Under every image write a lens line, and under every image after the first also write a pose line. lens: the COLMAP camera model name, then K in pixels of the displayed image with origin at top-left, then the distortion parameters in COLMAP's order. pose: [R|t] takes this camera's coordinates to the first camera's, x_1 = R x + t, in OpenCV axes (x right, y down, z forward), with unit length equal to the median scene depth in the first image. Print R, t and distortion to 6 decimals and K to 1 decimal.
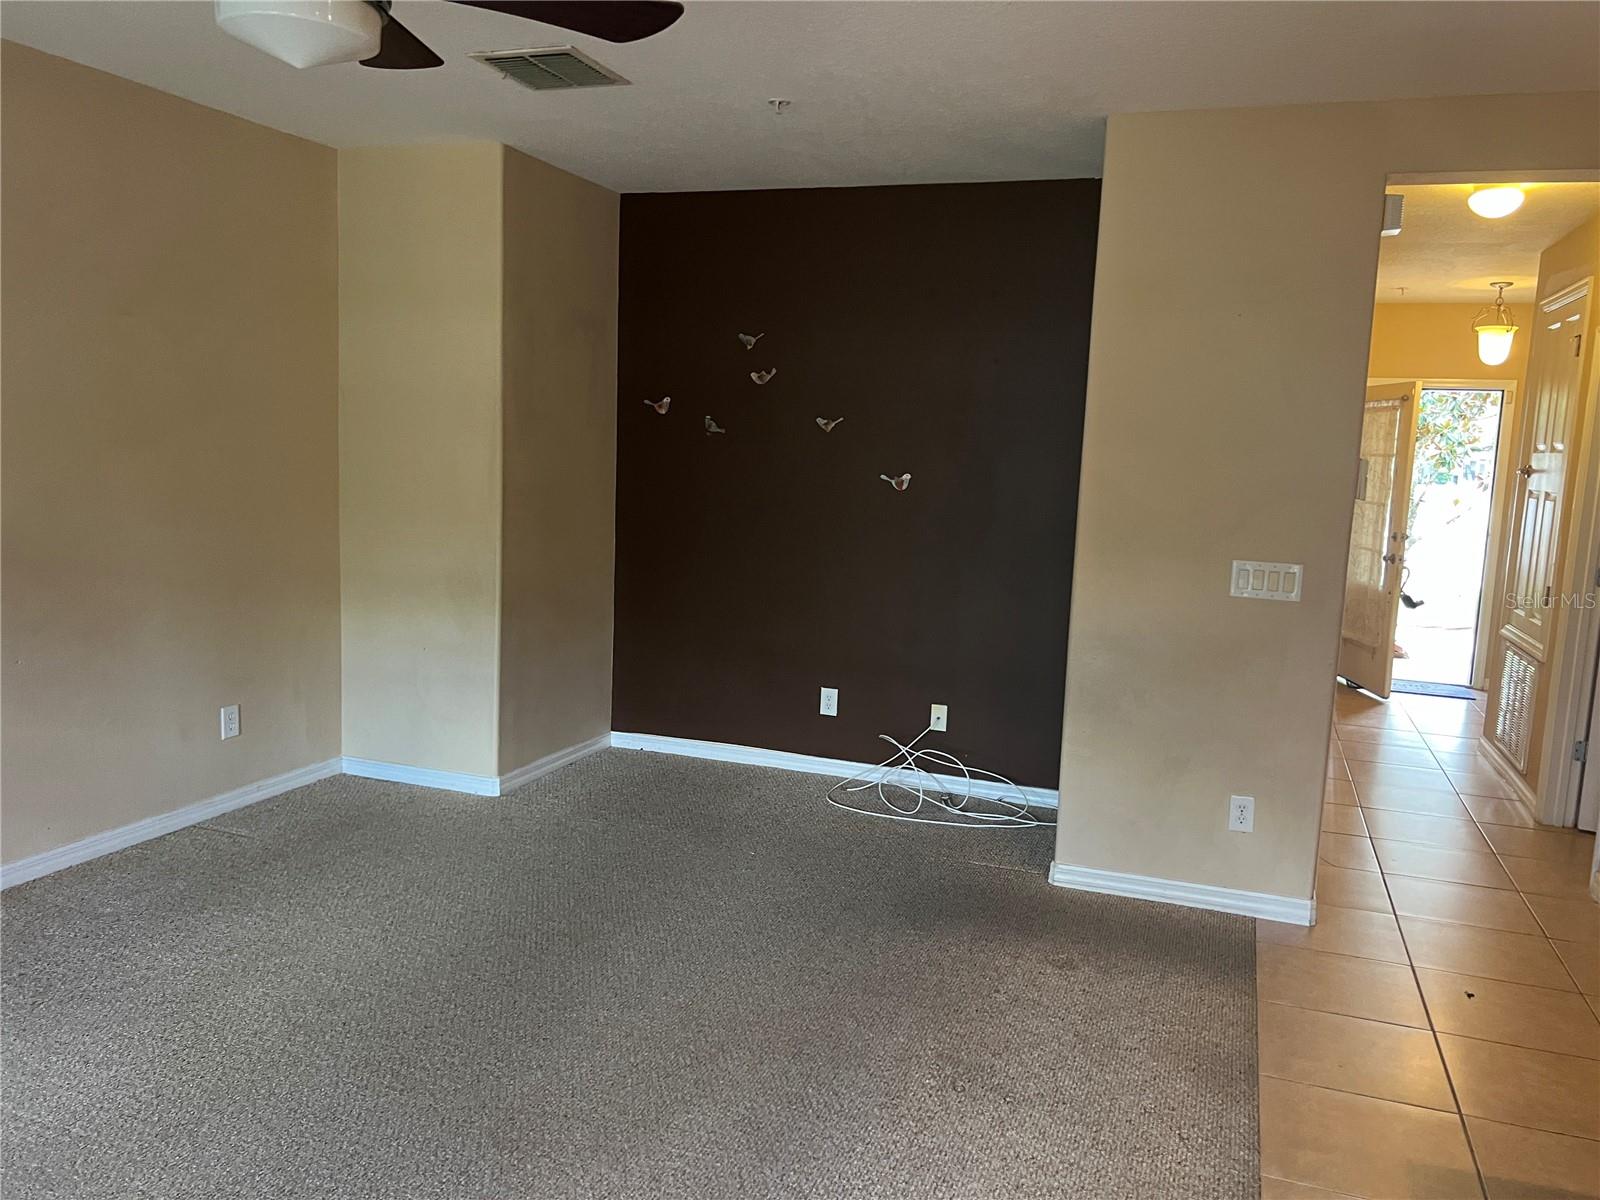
lens RADIAL K [[1186.2, 0, 800.0], [0, 1186.2, 600.0], [0, 0, 1]] dist [-0.000286, 0.000072]
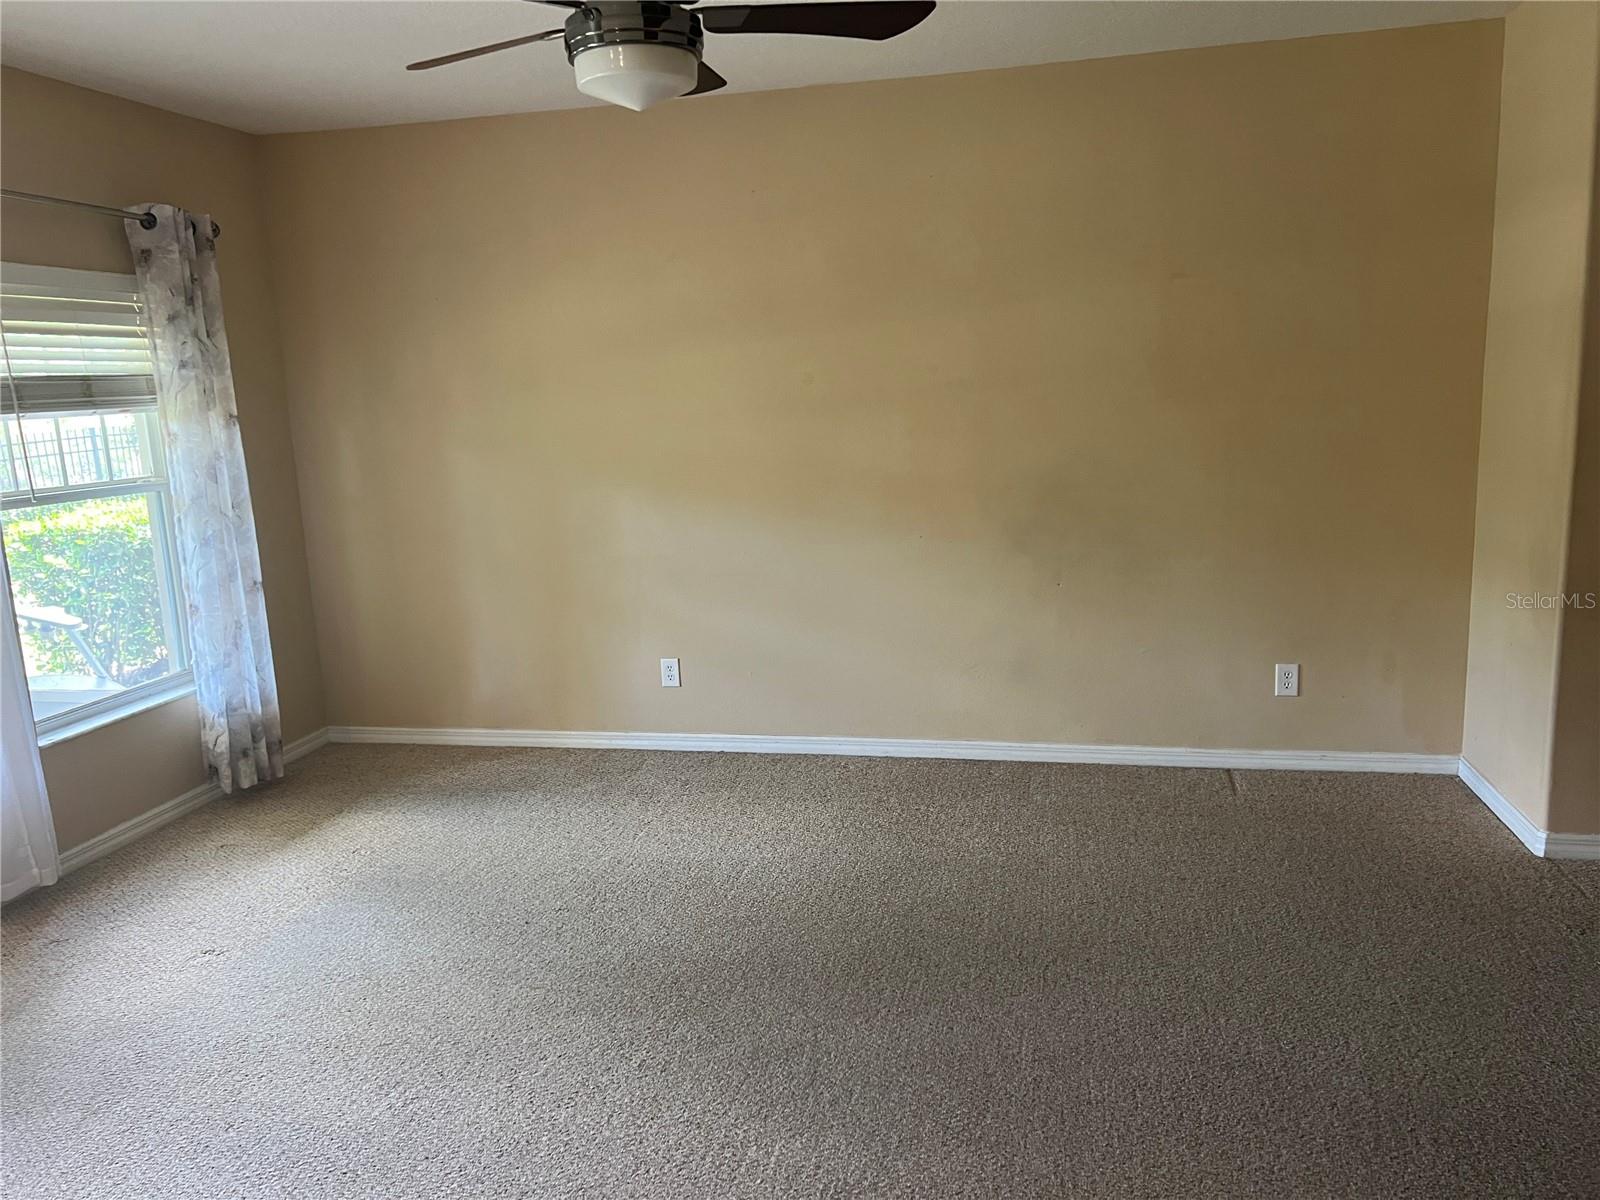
lens RADIAL K [[1206.0, 0, 800.0], [0, 1206.0, 600.0], [0, 0, 1]] dist [-0.001432, -0.000914]
pose [[0.122078, 0.132589, -0.983625, 0.449214], [-0.077950, 0.989257, 0.123674, -0.055650], [0.989455, 0.061575, 0.131102, 0.471462]]
